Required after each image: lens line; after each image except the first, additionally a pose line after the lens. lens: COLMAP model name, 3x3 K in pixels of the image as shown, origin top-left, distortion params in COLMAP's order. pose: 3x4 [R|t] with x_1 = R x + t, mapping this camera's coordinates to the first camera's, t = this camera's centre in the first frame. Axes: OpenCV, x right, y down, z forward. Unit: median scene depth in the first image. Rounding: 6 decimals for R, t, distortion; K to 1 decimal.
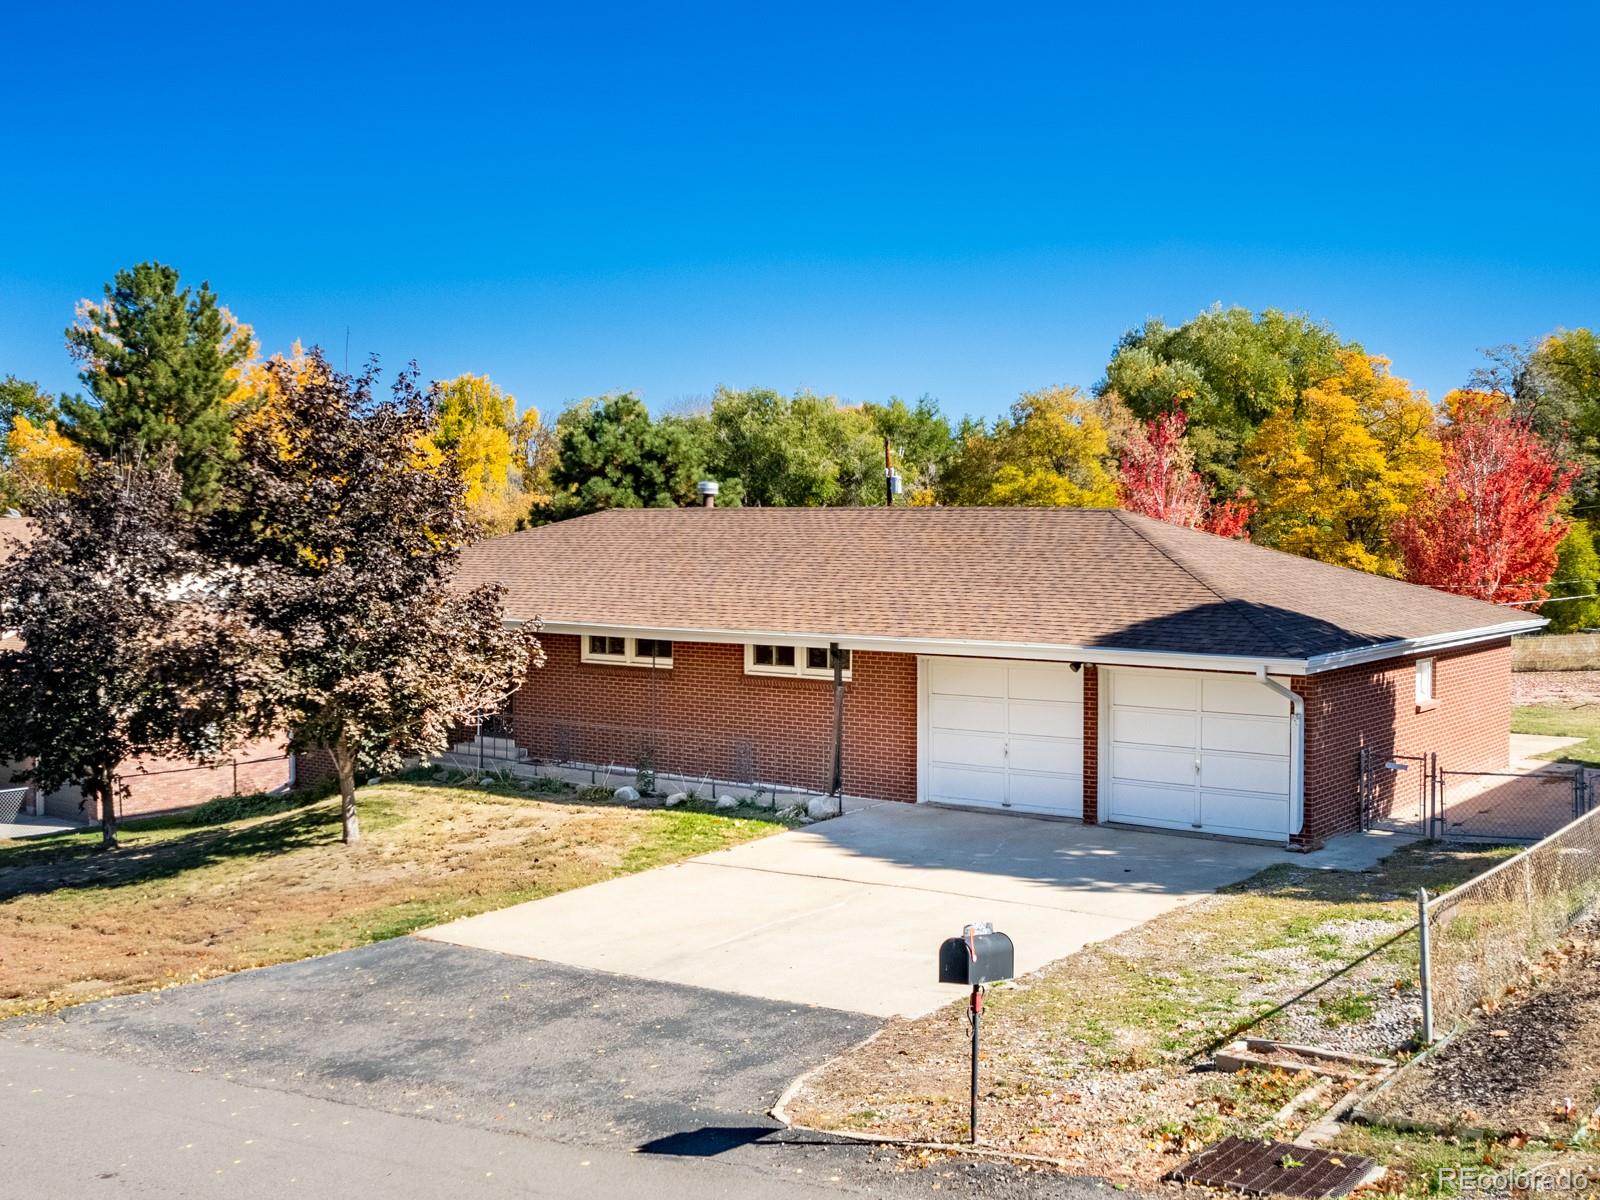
lens RADIAL K [[1711.9, 0, 858.7], [0, 1711.9, 600.5], [0, 0, 1]] dist [-0.047641, -0.002800]
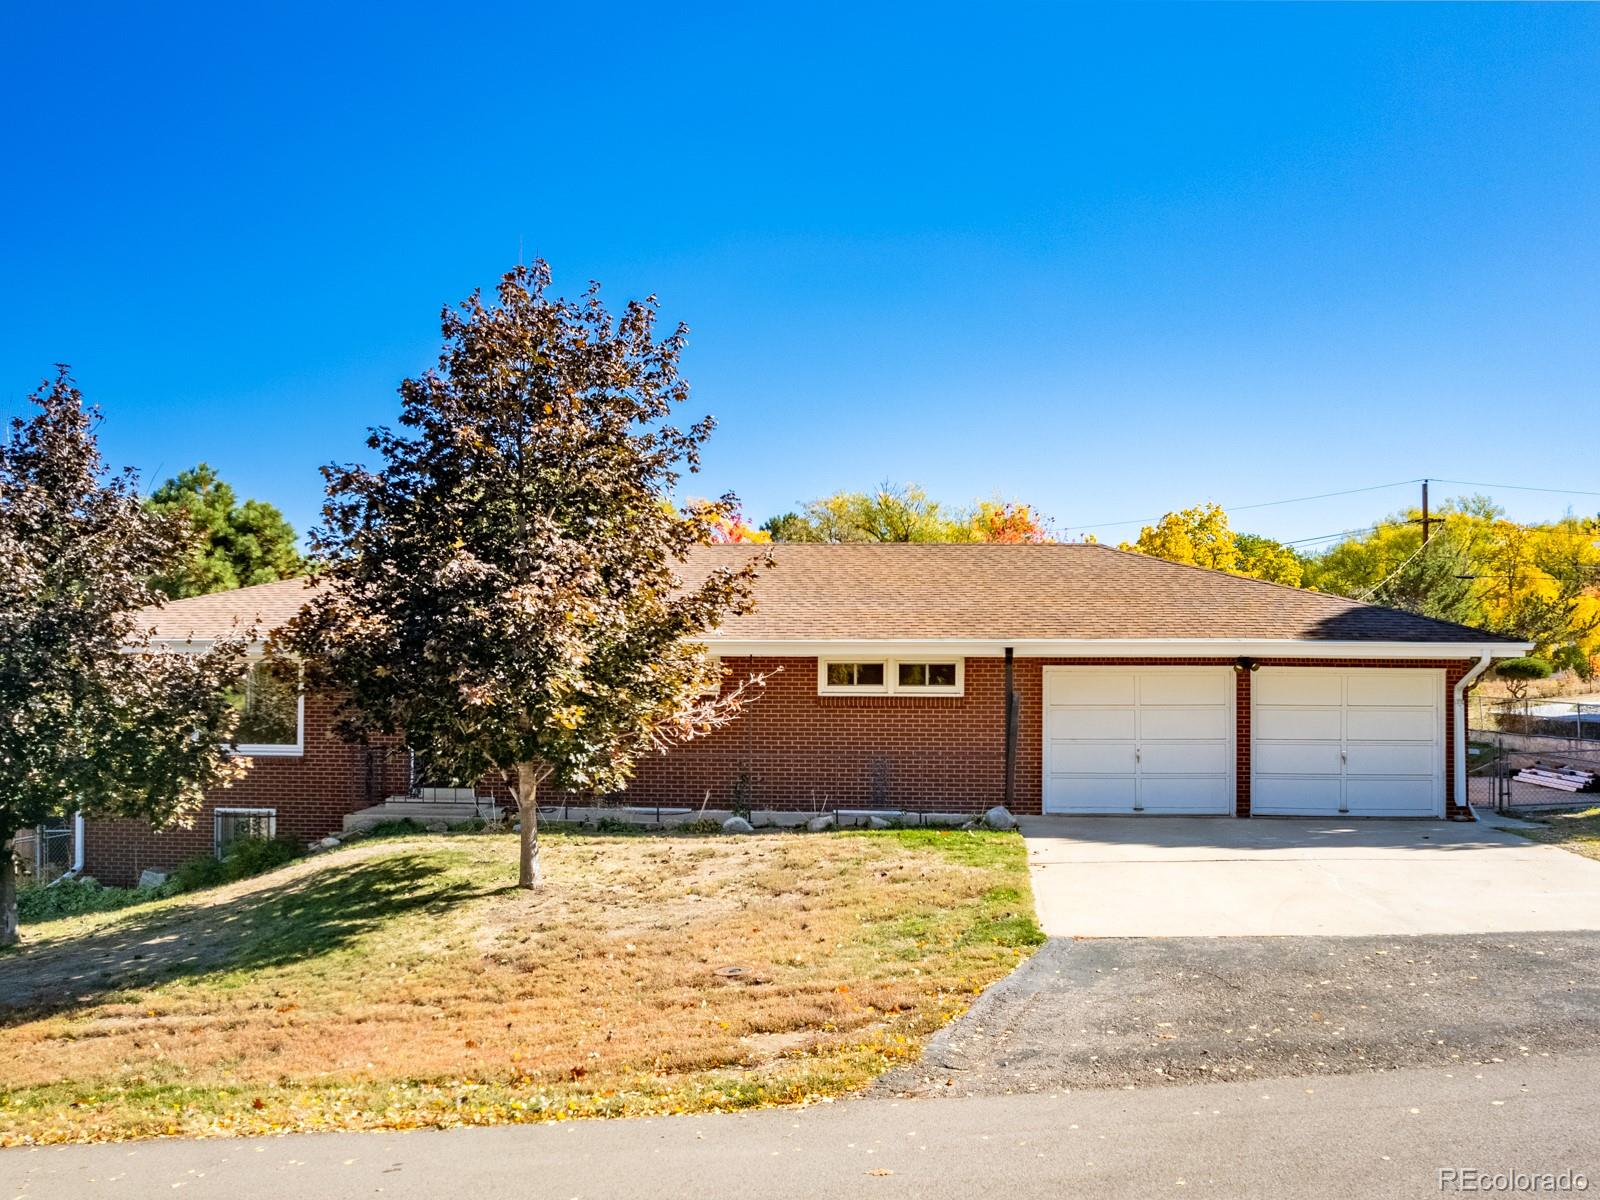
lens RADIAL K [[1479.4, 0, 826.0], [0, 1479.4, 635.5], [0, 0, 1]] dist [-0.051819, -0.002669]
pose [[0.861071, 0.020521, 0.508070, -0.513133], [0.018146, 0.997309, -0.071036, 0.073098], [-0.508161, 0.070387, 0.858381, 0.319727]]
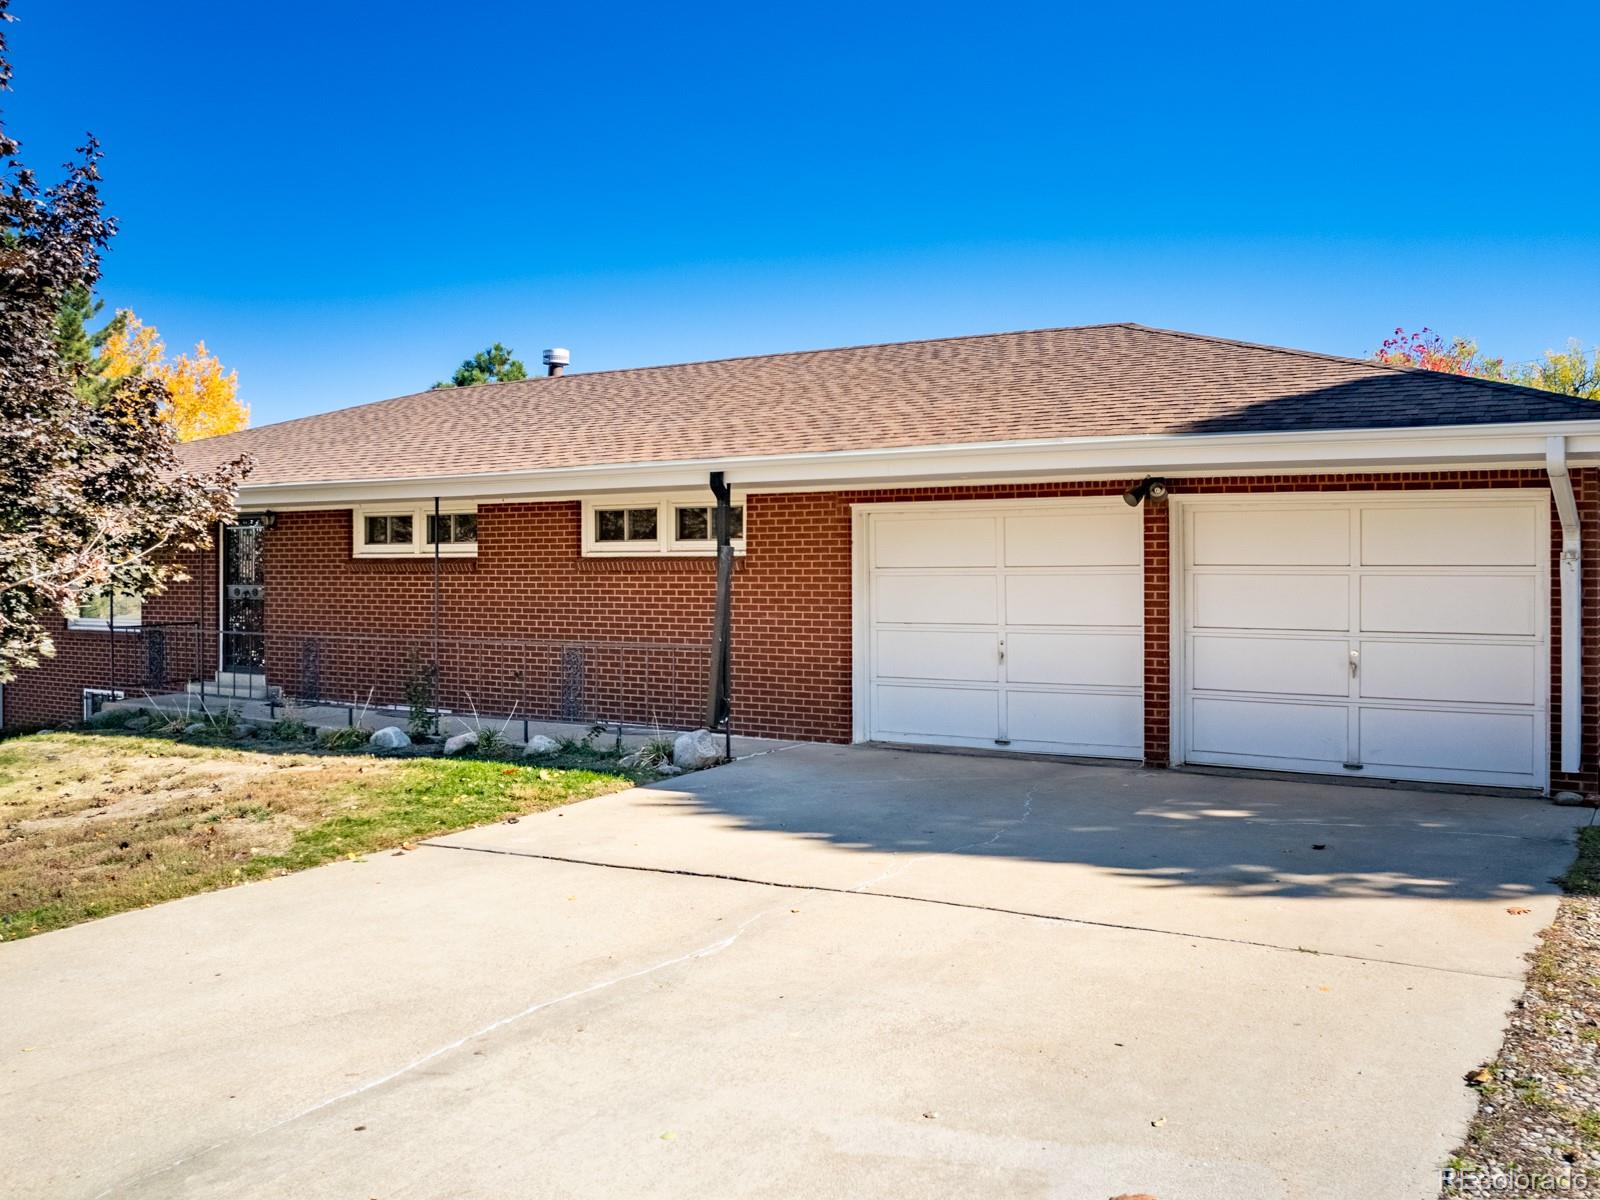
lens RADIAL K [[1374.2, 0, 864.9], [0, 1374.2, 604.8], [0, 0, 1]] dist [-0.040005, -0.006980]
pose [[0.996305, -0.003470, 0.085821, -0.004004], [0.005088, 0.999813, -0.018645, 0.077339], [-0.085740, 0.019013, 0.996136, 0.502271]]
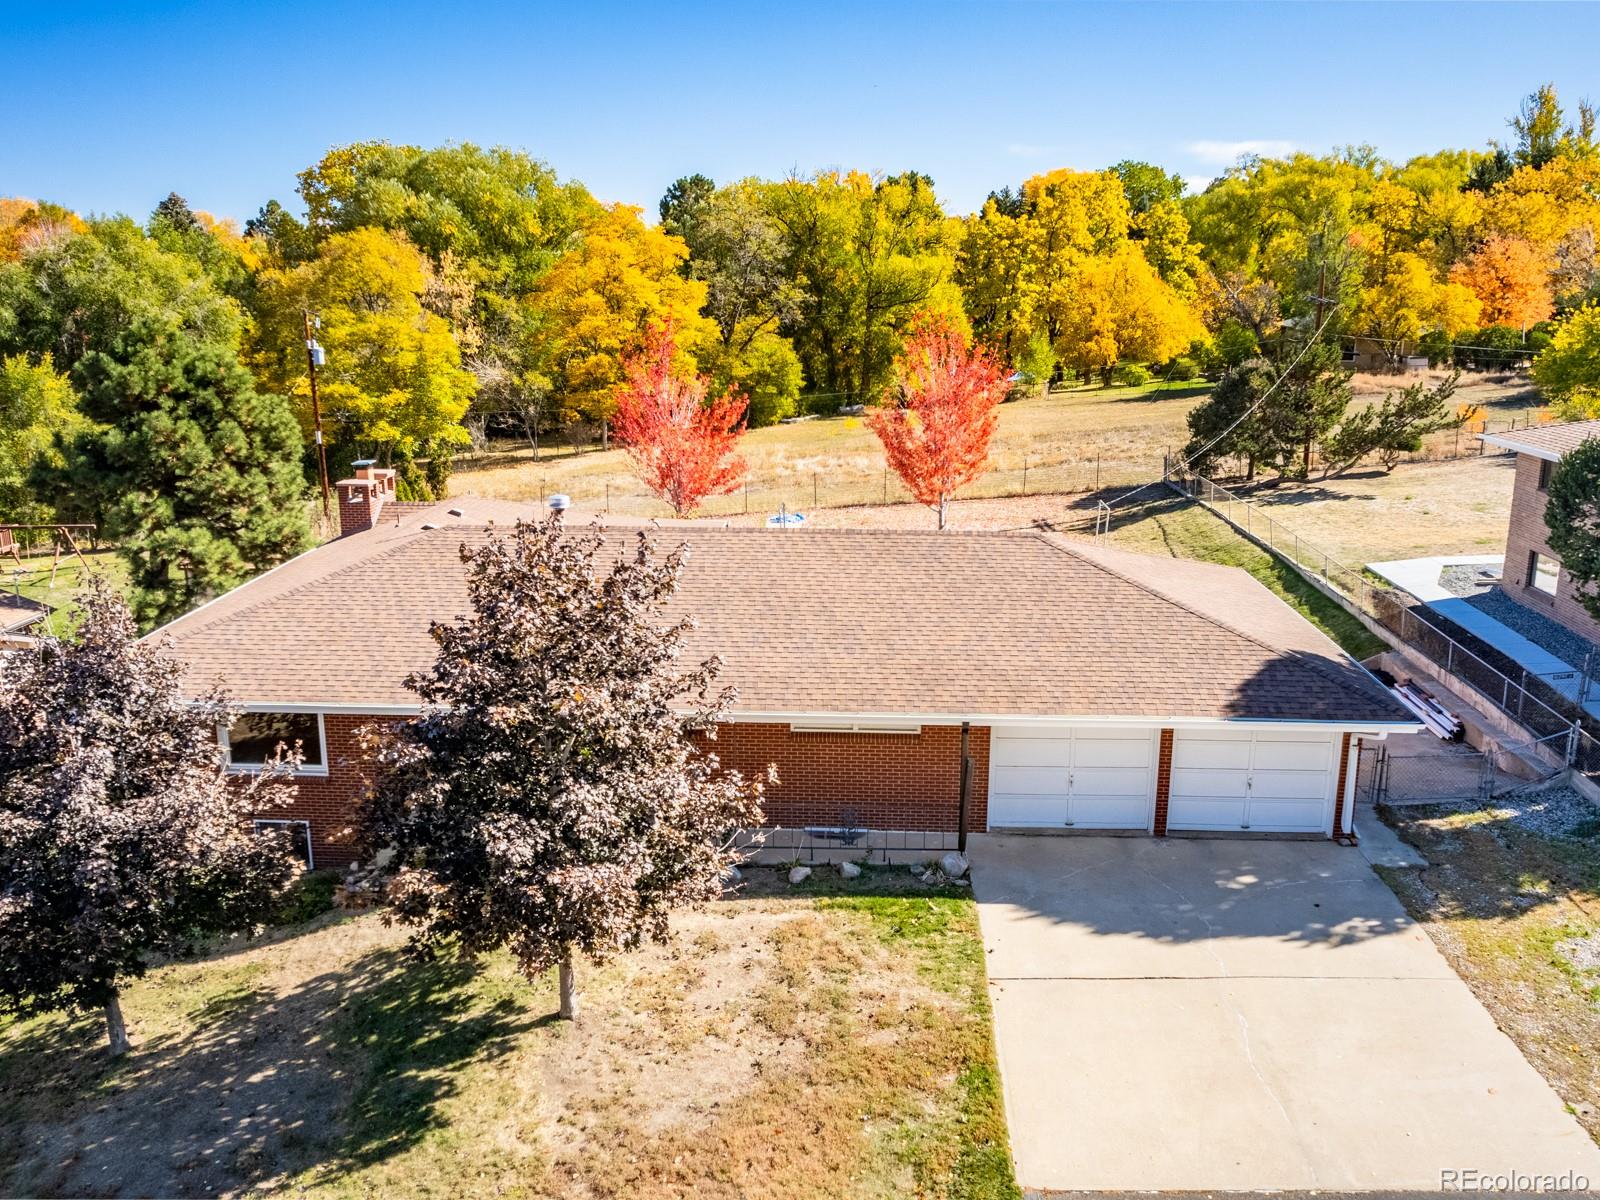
lens RADIAL K [[1382.2, 0, 773.4], [0, 1382.2, 605.1], [0, 0, 1]] dist [-0.047069, -0.003022]
pose [[0.841747, -0.135063, 0.522704, -0.550228], [0.028673, 0.978018, 0.206538, -0.226323], [-0.539110, -0.158865, 0.827117, 0.336009]]
